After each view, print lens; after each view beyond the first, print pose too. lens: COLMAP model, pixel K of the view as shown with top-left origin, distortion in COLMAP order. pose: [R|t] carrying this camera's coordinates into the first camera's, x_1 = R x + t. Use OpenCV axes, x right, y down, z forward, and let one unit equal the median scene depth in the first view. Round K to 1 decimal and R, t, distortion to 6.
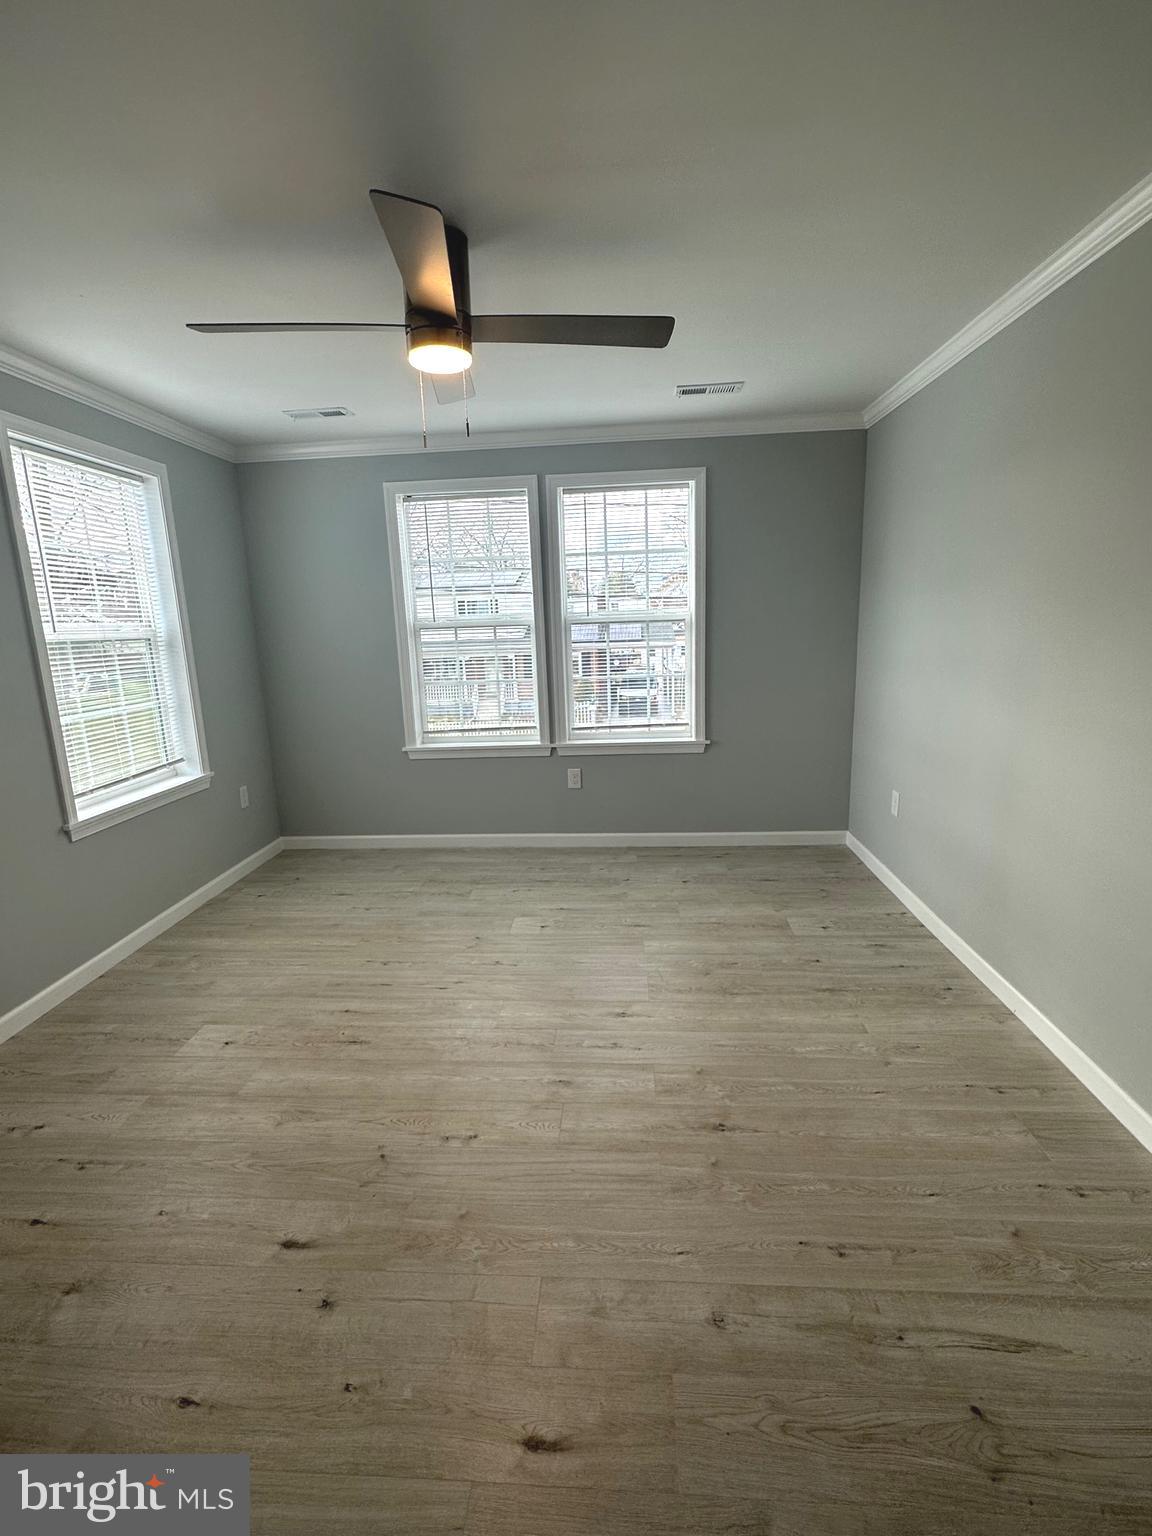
lens RADIAL K [[702.3, 0, 576.5], [0, 702.3, 768.7], [0, 0, 1]] dist [0.004659, 0.000420]
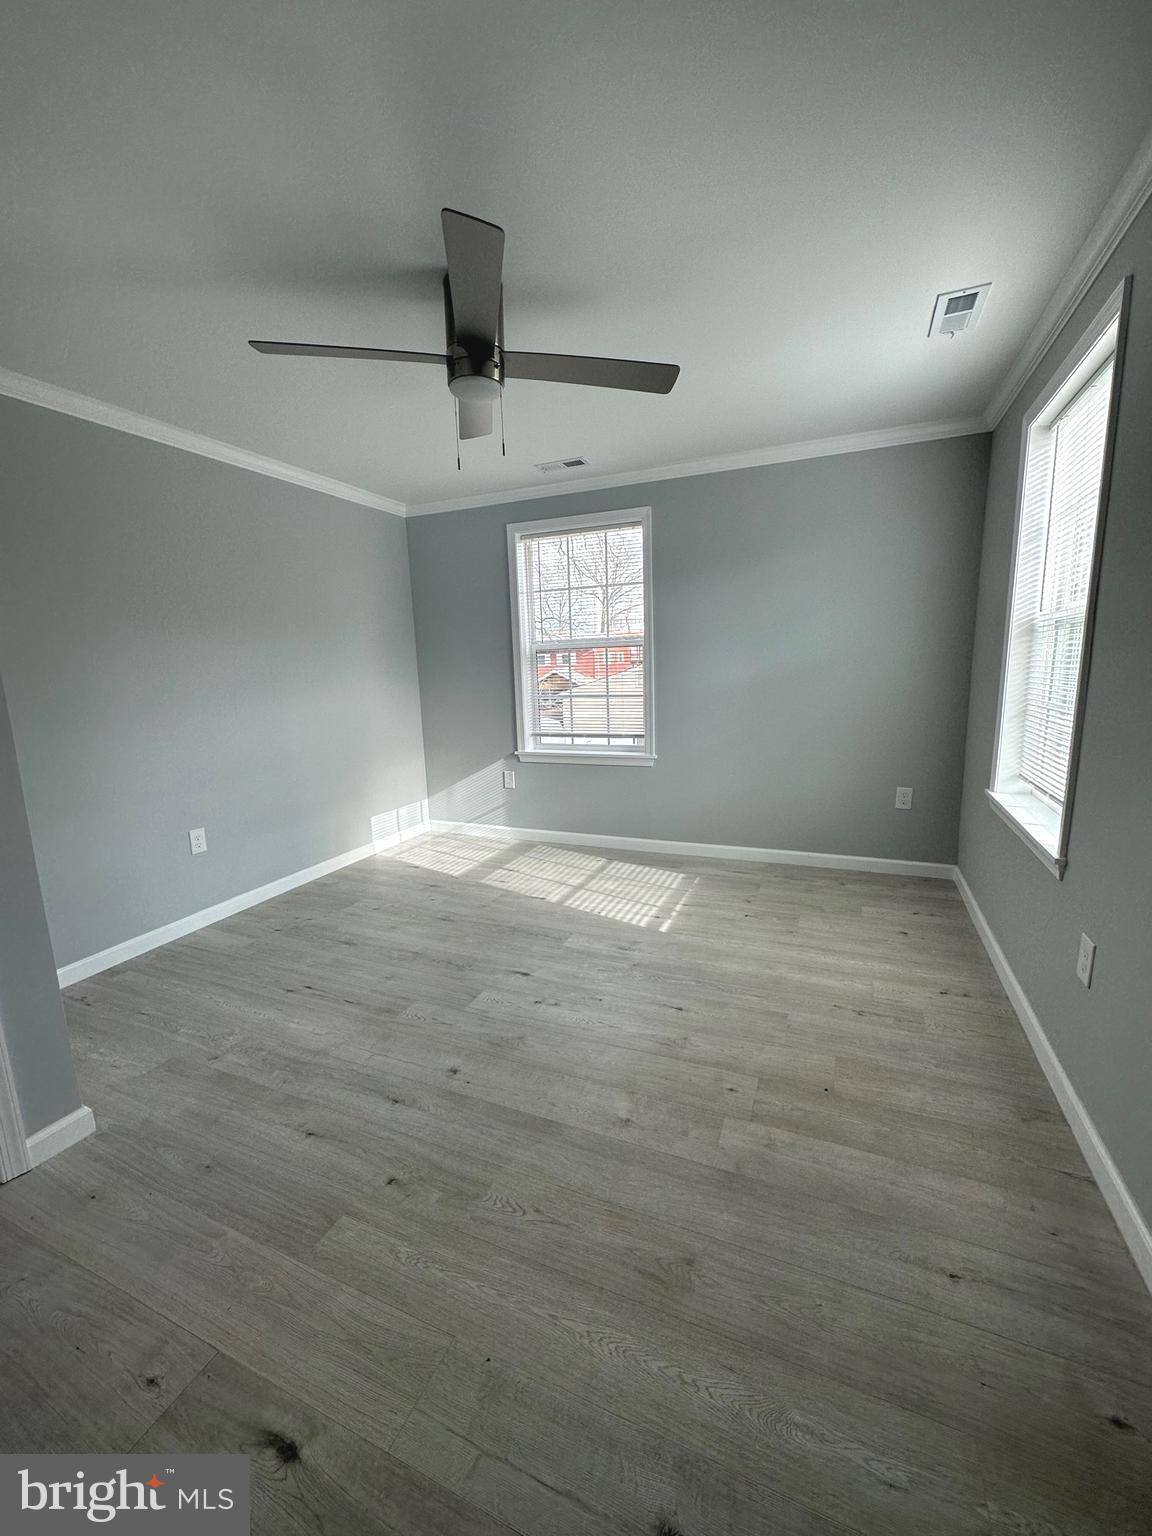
lens RADIAL K [[632.0, 0, 575.6], [0, 632.0, 769.4], [0, 0, 1]] dist [0.000914, -0.000067]
pose [[0.947295, 0.067823, -0.313102, 0.330313], [-0.069076, 0.997586, 0.007103, -0.023826], [0.312828, 0.014899, 0.949693, 0.047710]]
